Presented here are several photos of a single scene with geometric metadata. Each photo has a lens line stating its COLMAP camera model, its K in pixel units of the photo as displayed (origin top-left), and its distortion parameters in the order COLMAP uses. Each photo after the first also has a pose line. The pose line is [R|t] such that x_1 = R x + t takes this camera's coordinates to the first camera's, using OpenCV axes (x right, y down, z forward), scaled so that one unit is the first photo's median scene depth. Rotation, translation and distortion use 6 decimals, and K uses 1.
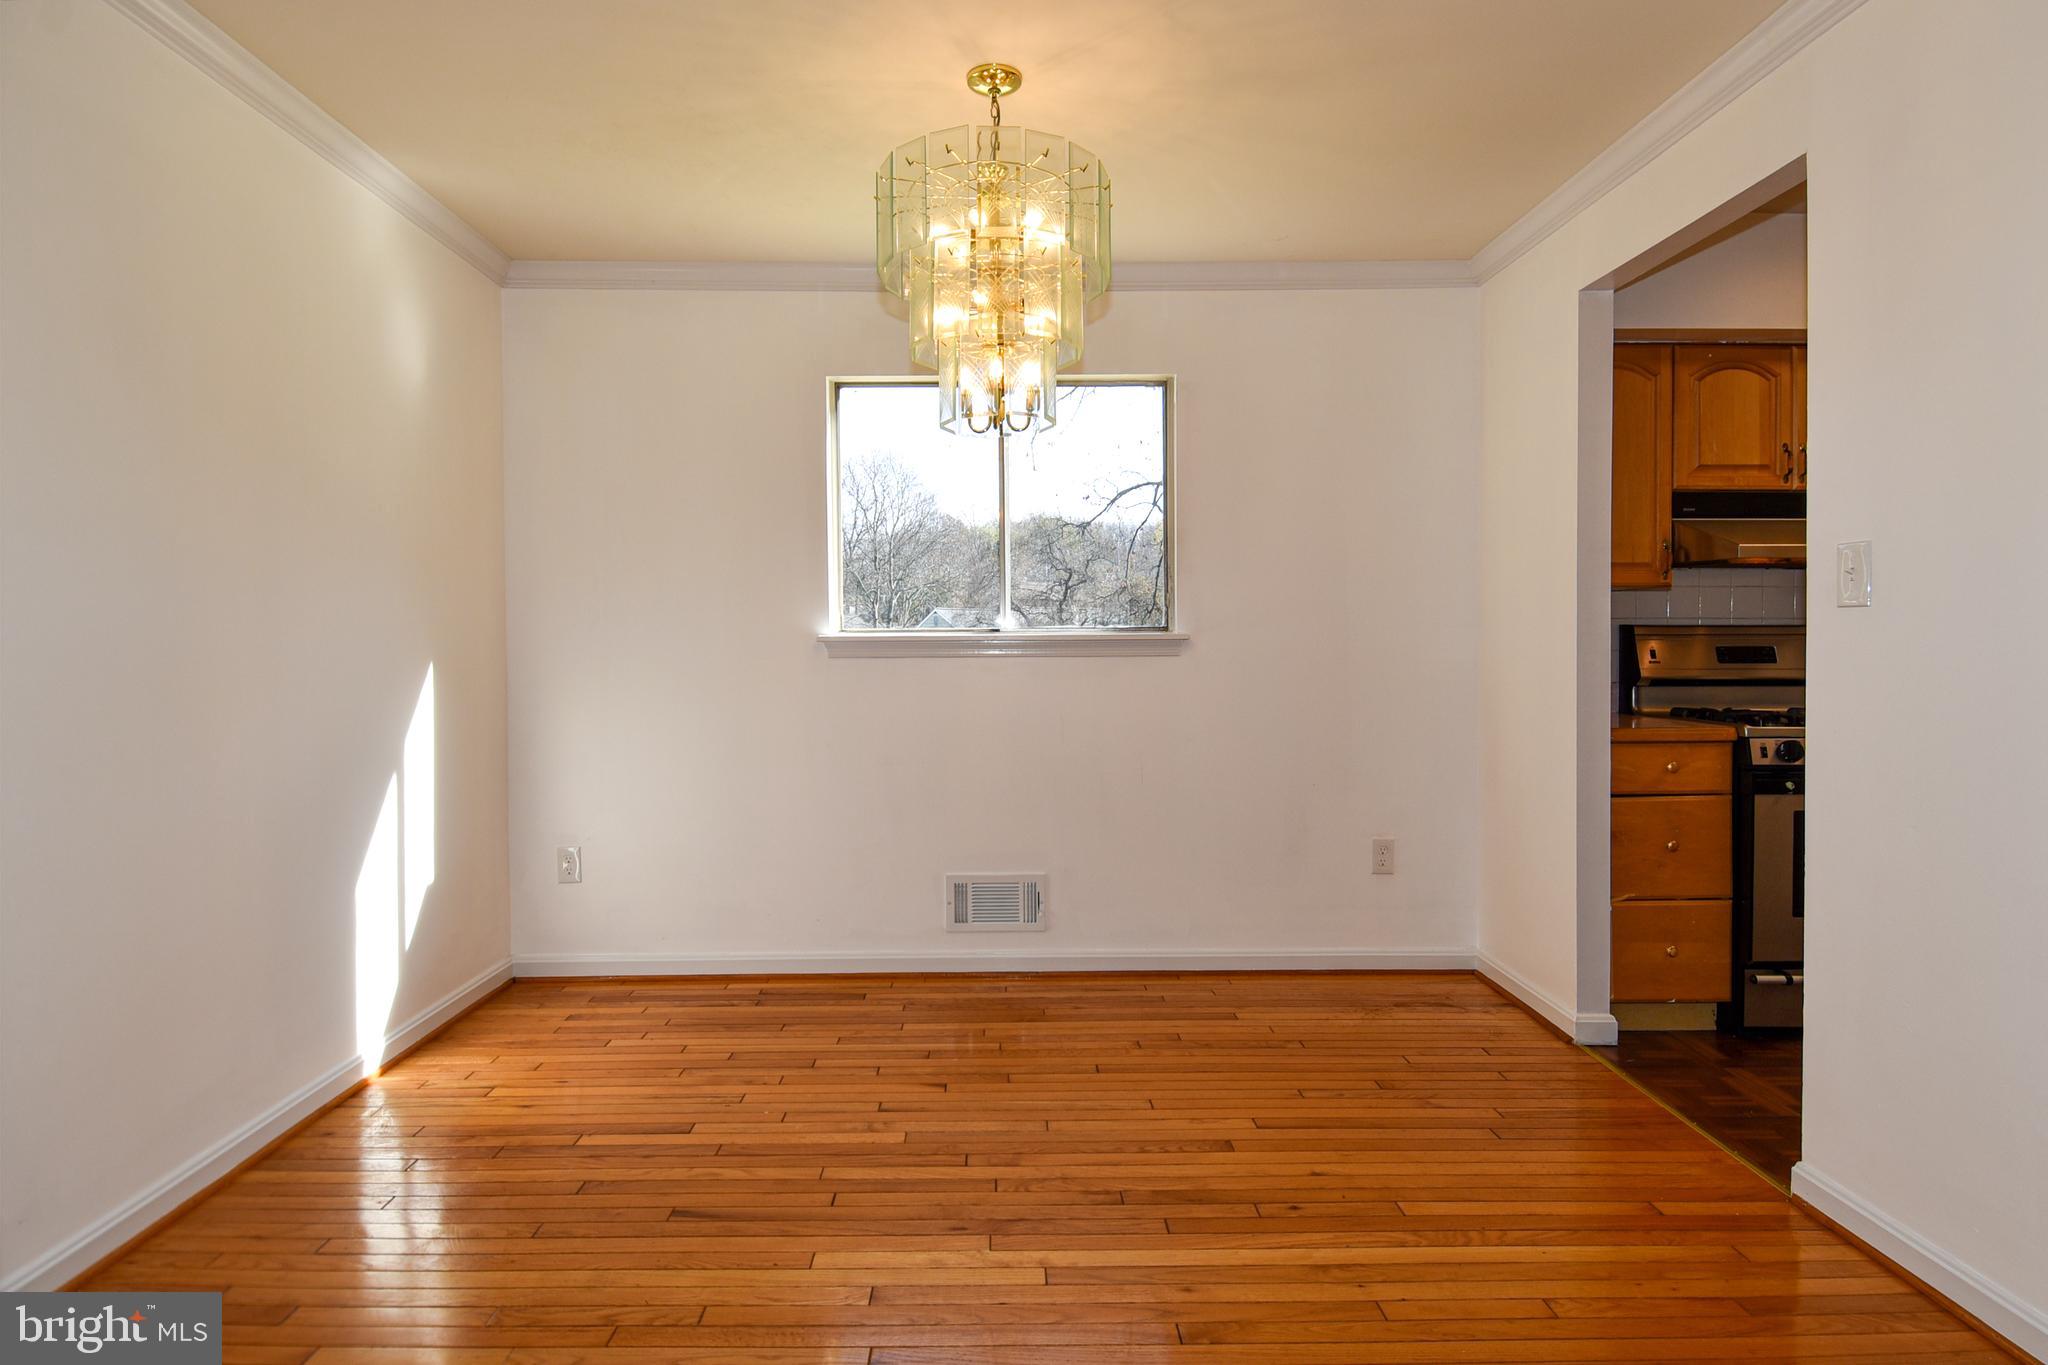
lens RADIAL K [[1130.0, 0, 1016.9], [0, 1130.0, 661.5], [0, 0, 1]] dist [0.049276, -0.055158]
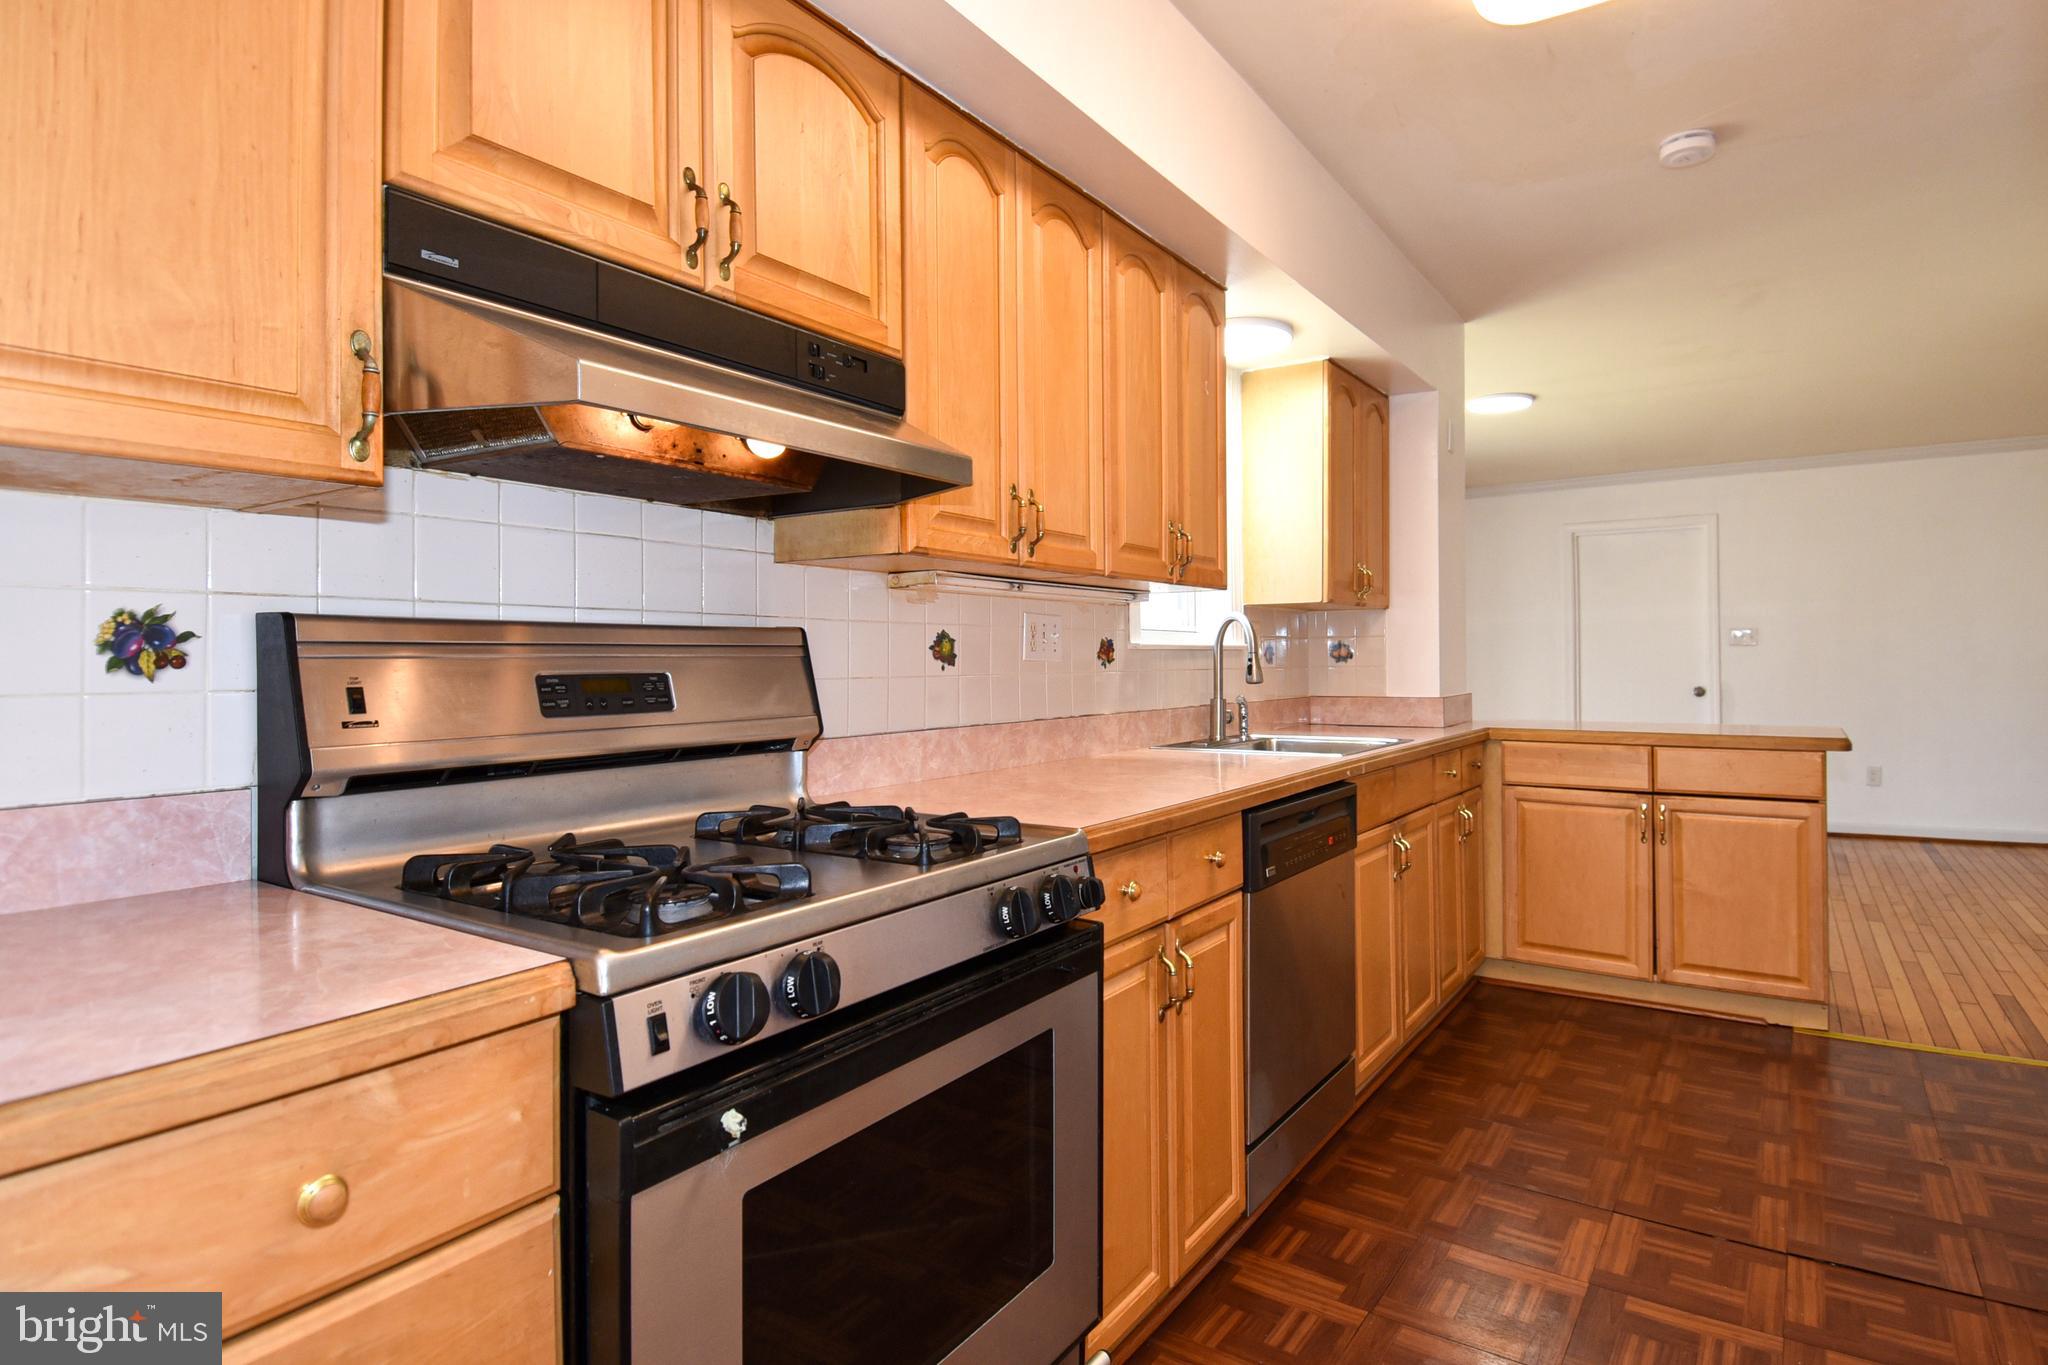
lens RADIAL K [[1102.3, 0, 1102.7], [0, 1102.3, 642.3], [0, 0, 1]] dist [0.040305, -0.051541]
pose [[0.559139, 0.004661, 0.829061, 0.431199], [0.020352, 0.999606, -0.019346, -0.013341], [-0.828824, 0.027690, 0.558824, 0.666646]]
